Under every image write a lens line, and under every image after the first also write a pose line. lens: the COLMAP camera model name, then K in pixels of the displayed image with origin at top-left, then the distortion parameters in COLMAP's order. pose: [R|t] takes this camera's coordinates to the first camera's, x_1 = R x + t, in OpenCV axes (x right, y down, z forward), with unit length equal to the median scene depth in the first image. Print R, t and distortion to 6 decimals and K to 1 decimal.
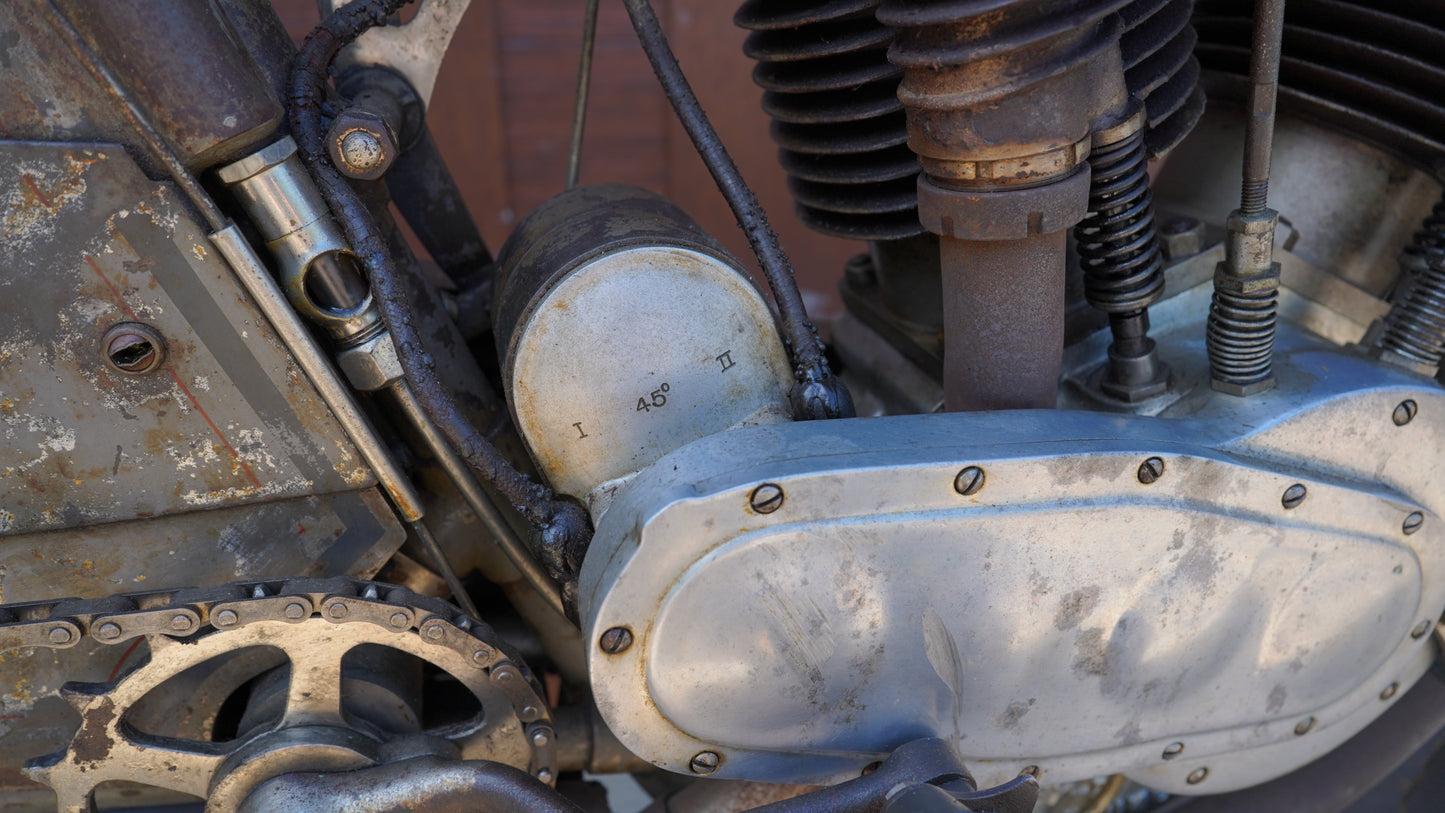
lens RADIAL K [[953.2, 0, 718.0], [0, 953.2, 410.5], [0, 0, 1]] dist [-0.024894, 0.027678]
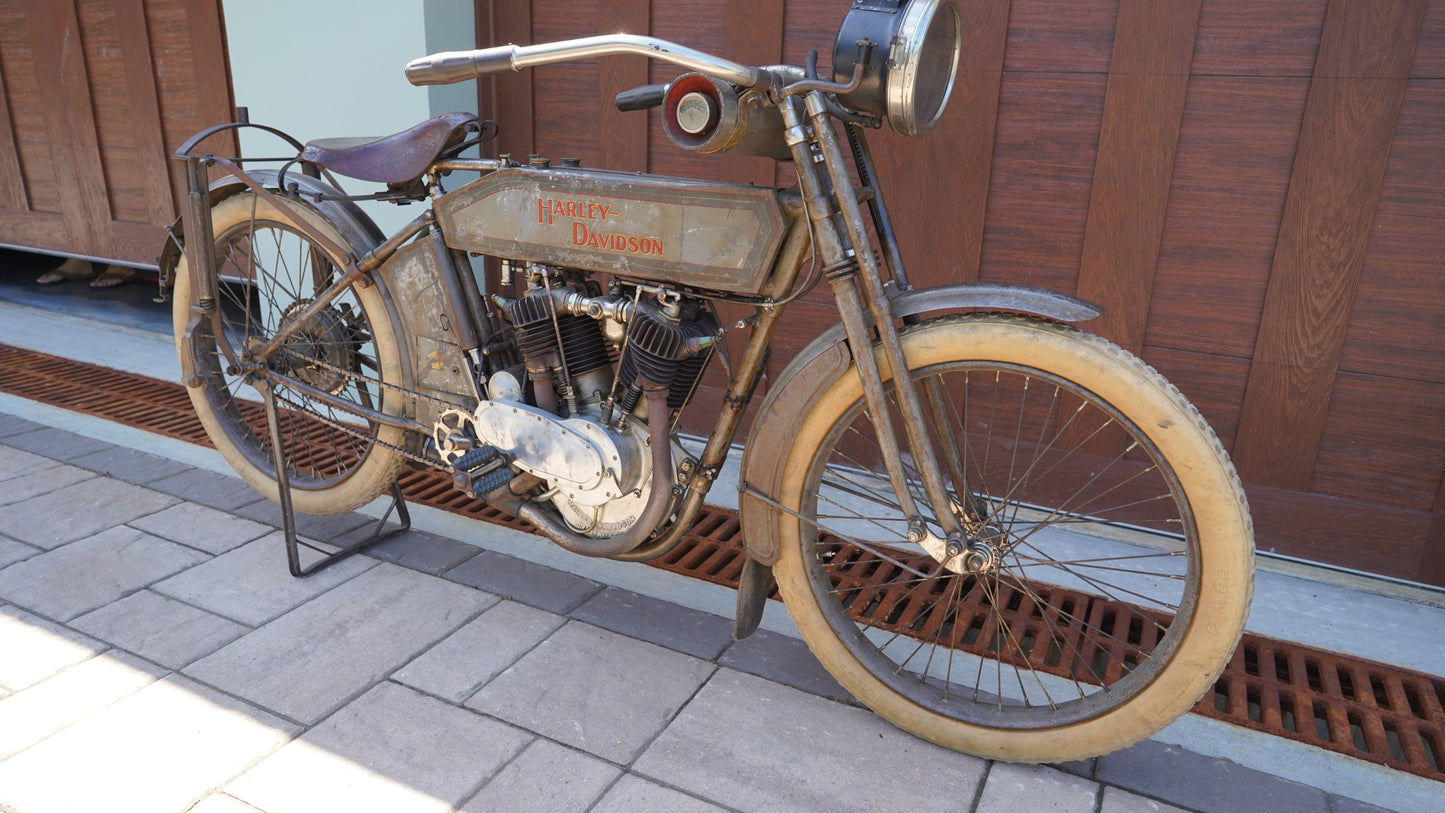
lens RADIAL K [[953.2, 0, 712.1], [0, 953.2, 405.3], [0, 0, 1]] dist [-0.024894, 0.027678]
pose [[0.735652, 0.218701, -0.641082, 5.650769], [-0.321540, 0.945762, -0.046332, -0.102267], [0.596178, 0.240218, 0.766072, -3.449478]]
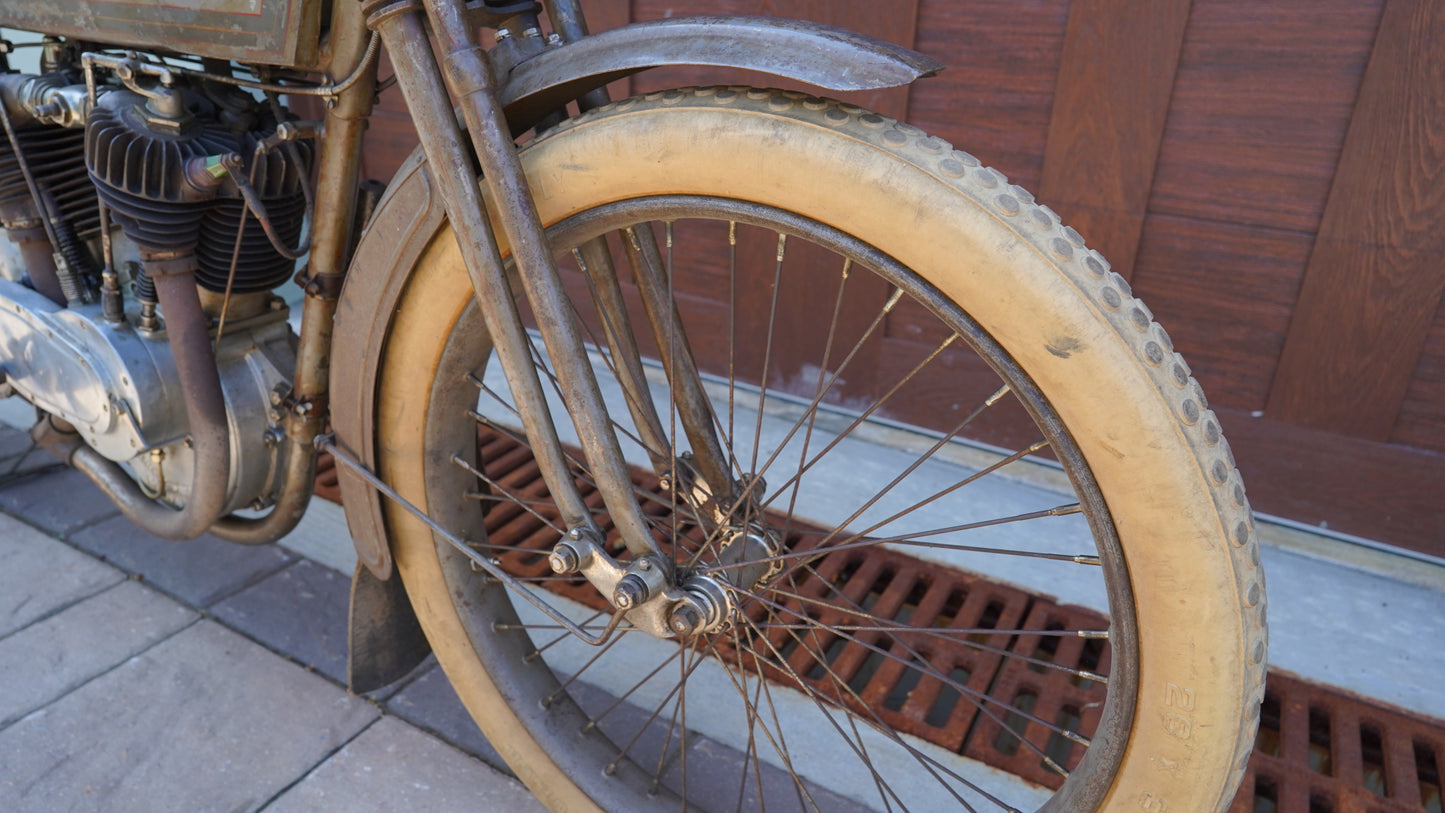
lens RADIAL K [[953.2, 0, 709.2], [0, 953.2, 405.2], [0, 0, 1]] dist [-0.024894, 0.027678]
pose [[0.695585, 0.304020, -0.650948, 5.041736], [-0.338747, 0.937802, 0.076017, -0.811893], [0.633571, 0.167631, 0.755306, -0.063396]]
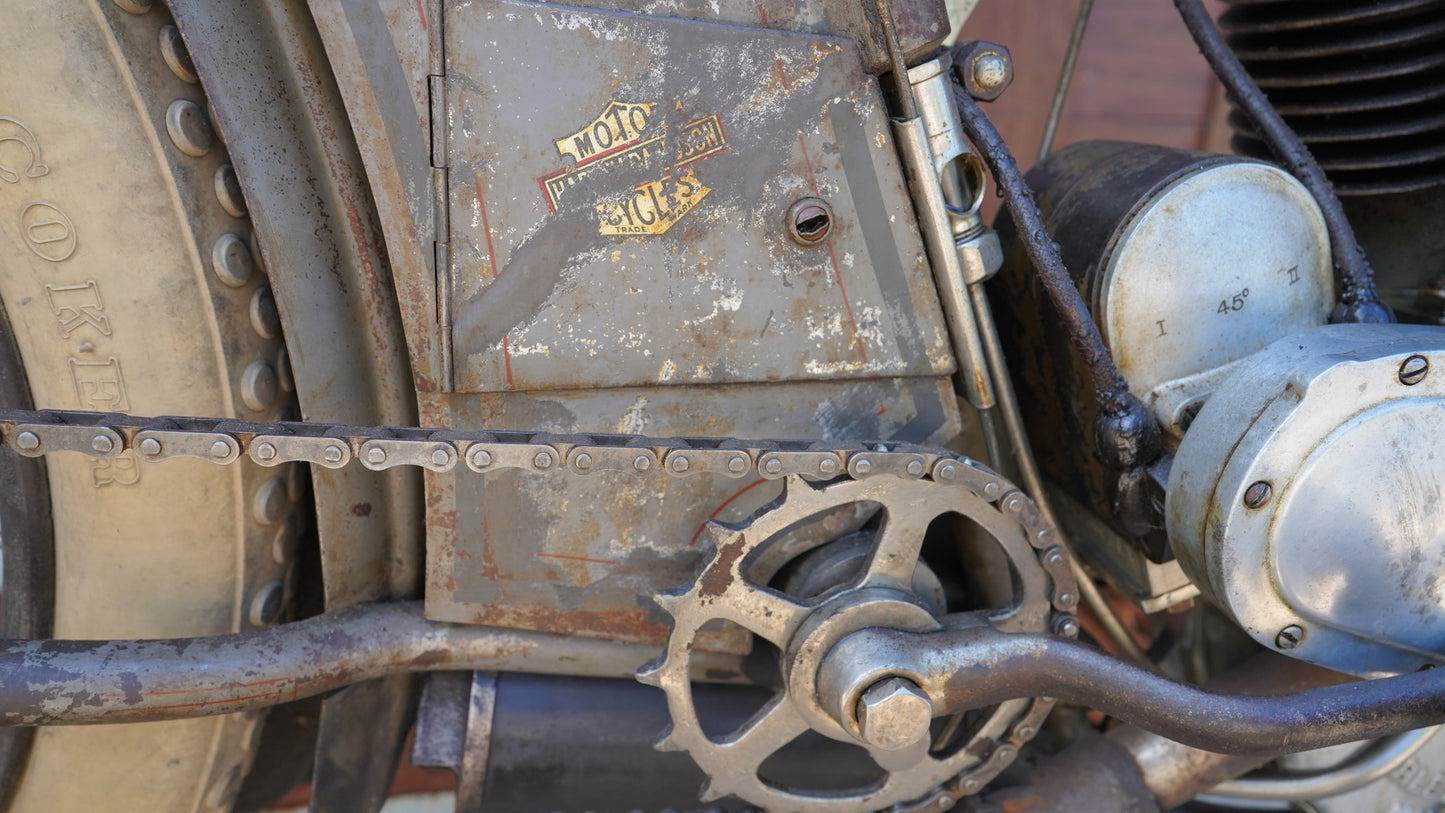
lens RADIAL K [[953.2, 0, 713.4], [0, 953.2, 408.9], [0, 0, 1]] dist [-0.024894, 0.027678]
pose [[0.995003, 0.057883, -0.081353, -0.587844], [-0.065432, 0.993474, -0.093423, 0.259812], [0.075414, 0.098280, 0.992297, -0.126601]]
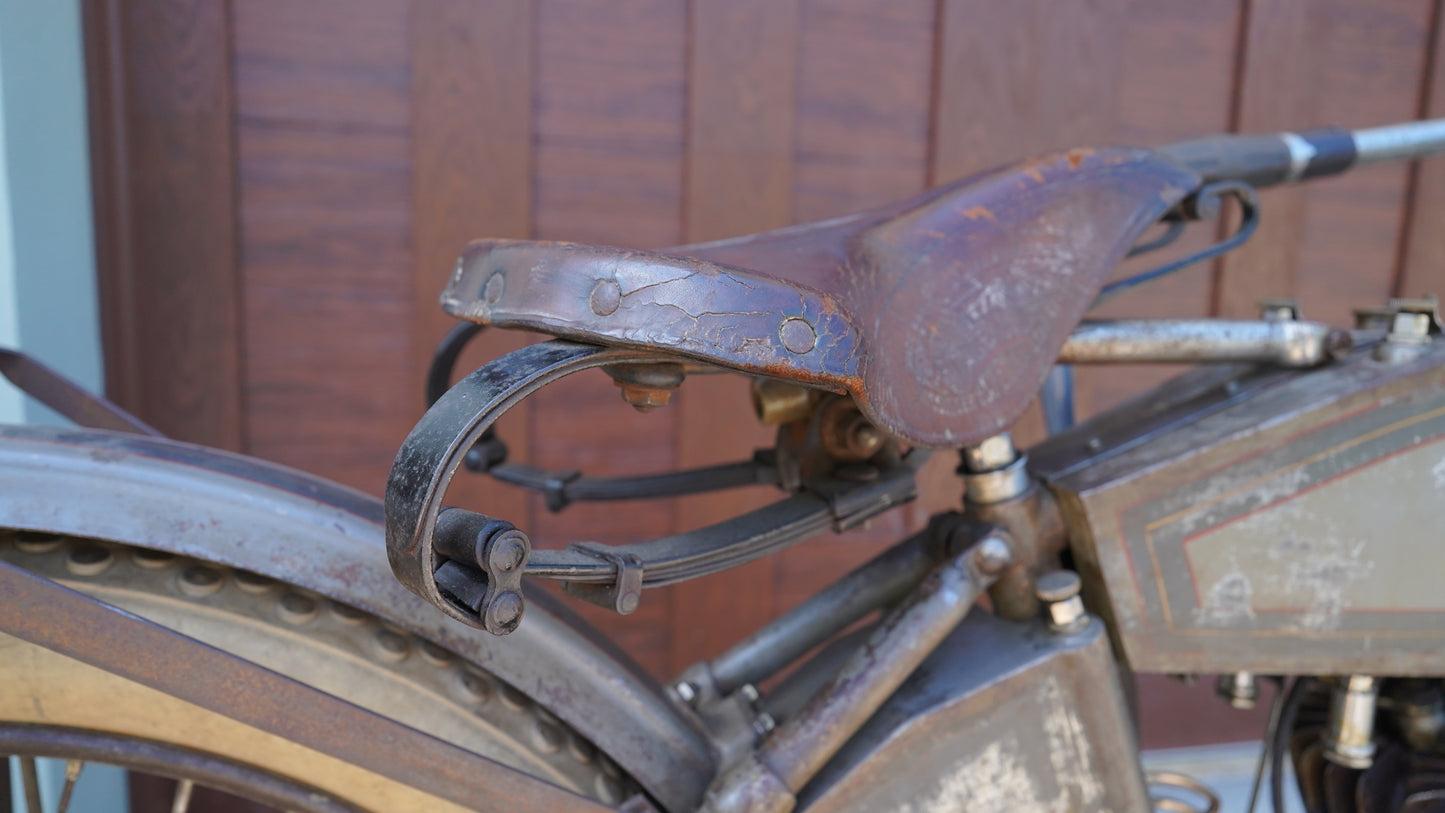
lens RADIAL K [[953.2, 0, 727.8], [0, 953.2, 400.5], [0, 0, 1]] dist [-0.024894, 0.027678]
pose [[0.998797, 0.030852, -0.038117, -1.366818], [-0.041591, 0.944743, -0.325164, -0.790872], [0.025979, 0.326358, 0.944889, -1.292722]]
